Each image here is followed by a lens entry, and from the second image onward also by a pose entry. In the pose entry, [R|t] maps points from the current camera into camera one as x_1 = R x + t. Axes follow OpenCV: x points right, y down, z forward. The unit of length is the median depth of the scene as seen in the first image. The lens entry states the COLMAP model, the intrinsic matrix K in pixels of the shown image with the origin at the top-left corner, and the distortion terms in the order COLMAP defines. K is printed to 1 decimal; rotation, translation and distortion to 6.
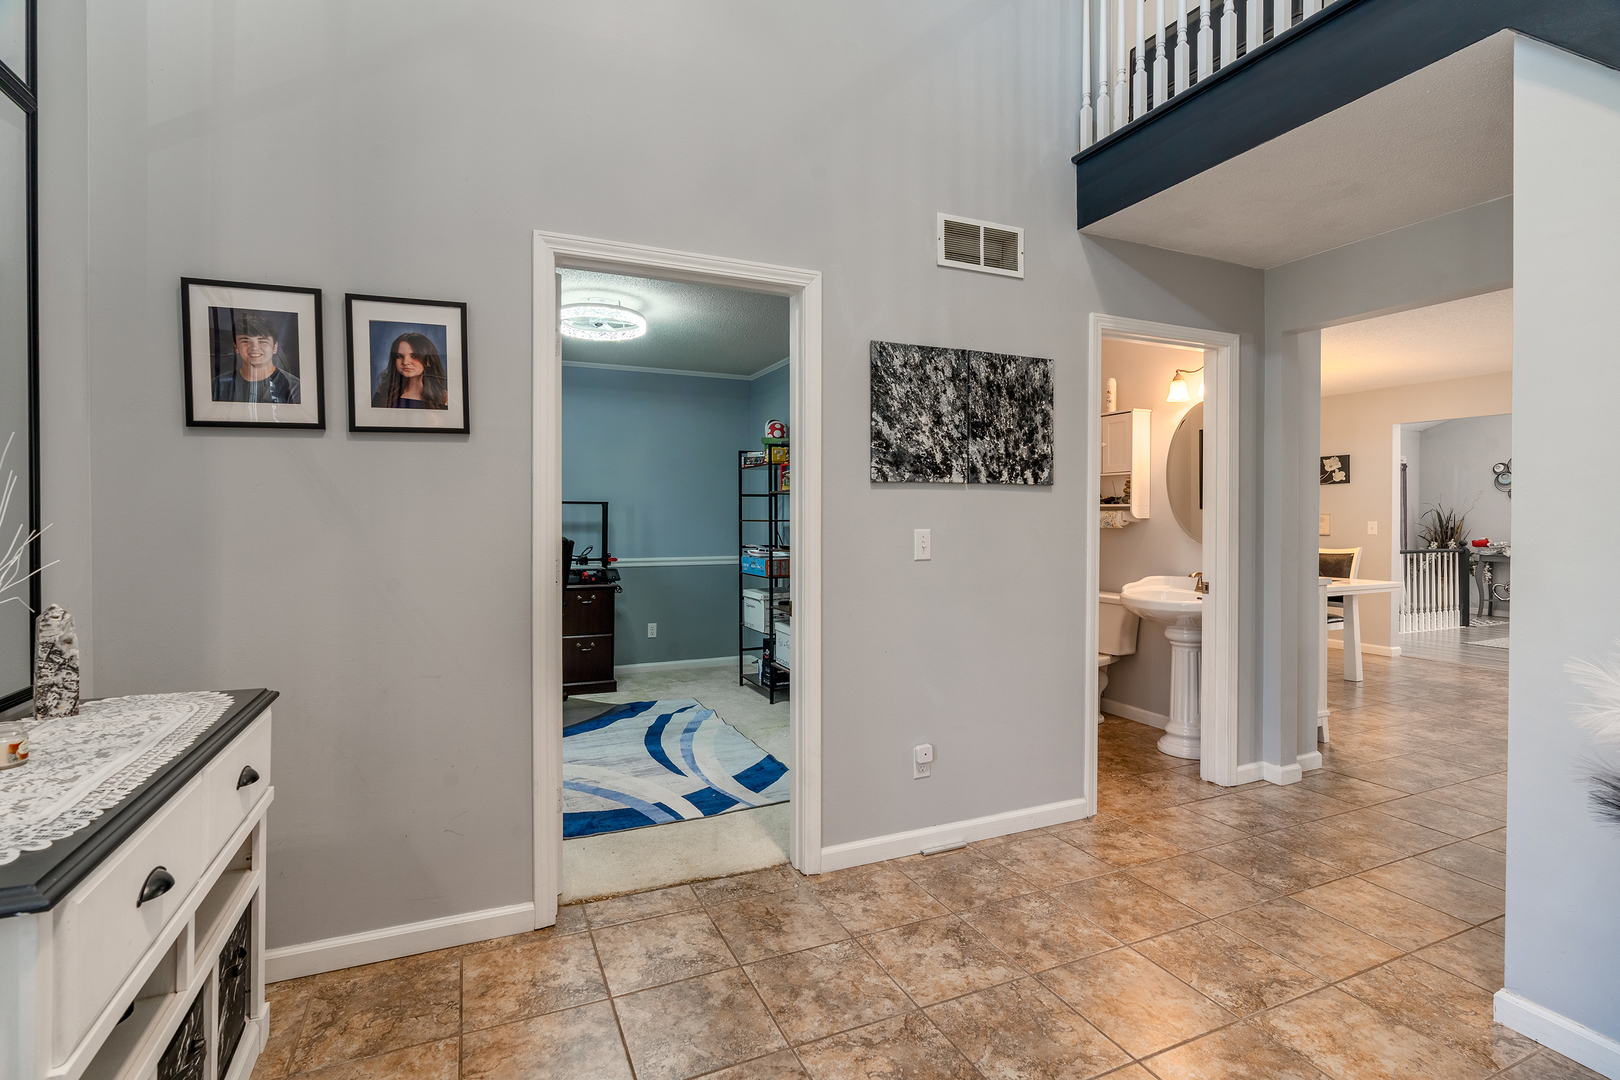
lens RADIAL K [[758.8, 0, 806.8], [0, 758.8, 532.8], [0, 0, 1]] dist [-0.004685, 0.002307]
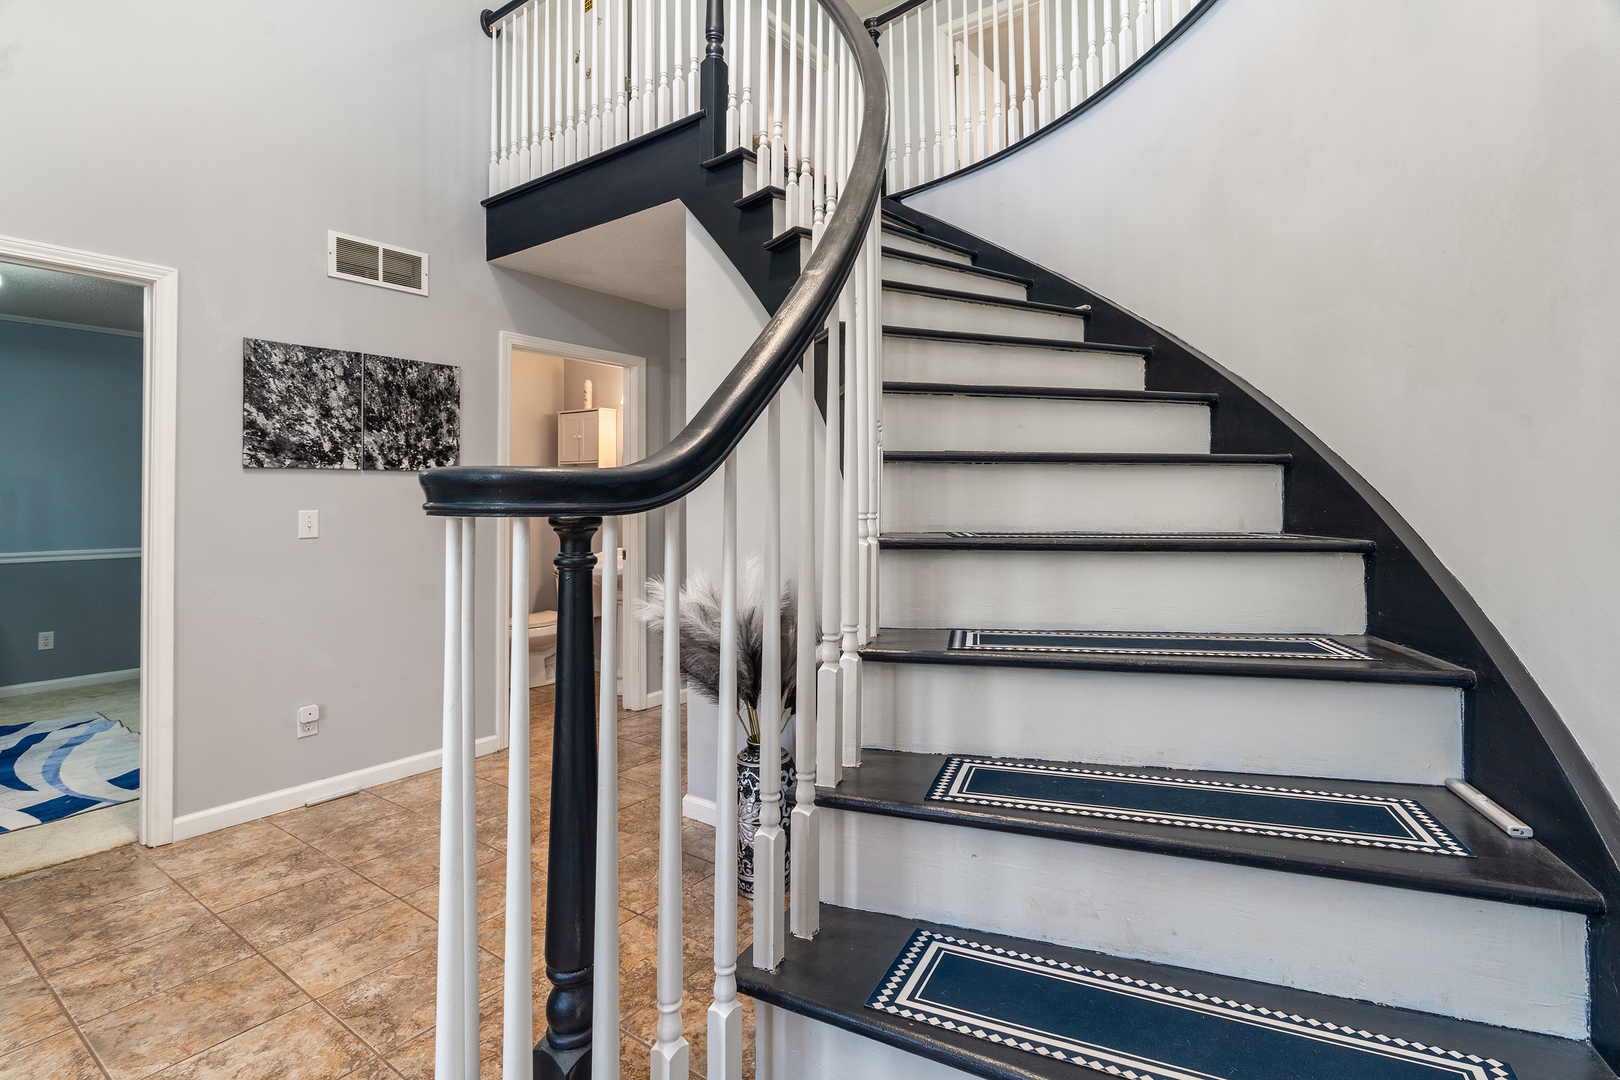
lens RADIAL K [[758.8, 0, 857.0], [0, 758.8, 491.7], [0, 0, 1]] dist [-0.004685, 0.002307]
pose [[0.848737, 0.001382, 0.528814, 0.244093], [0.015606, 0.999496, -0.027659, 0.010857], [-0.528585, 0.031728, 0.848287, -0.360033]]
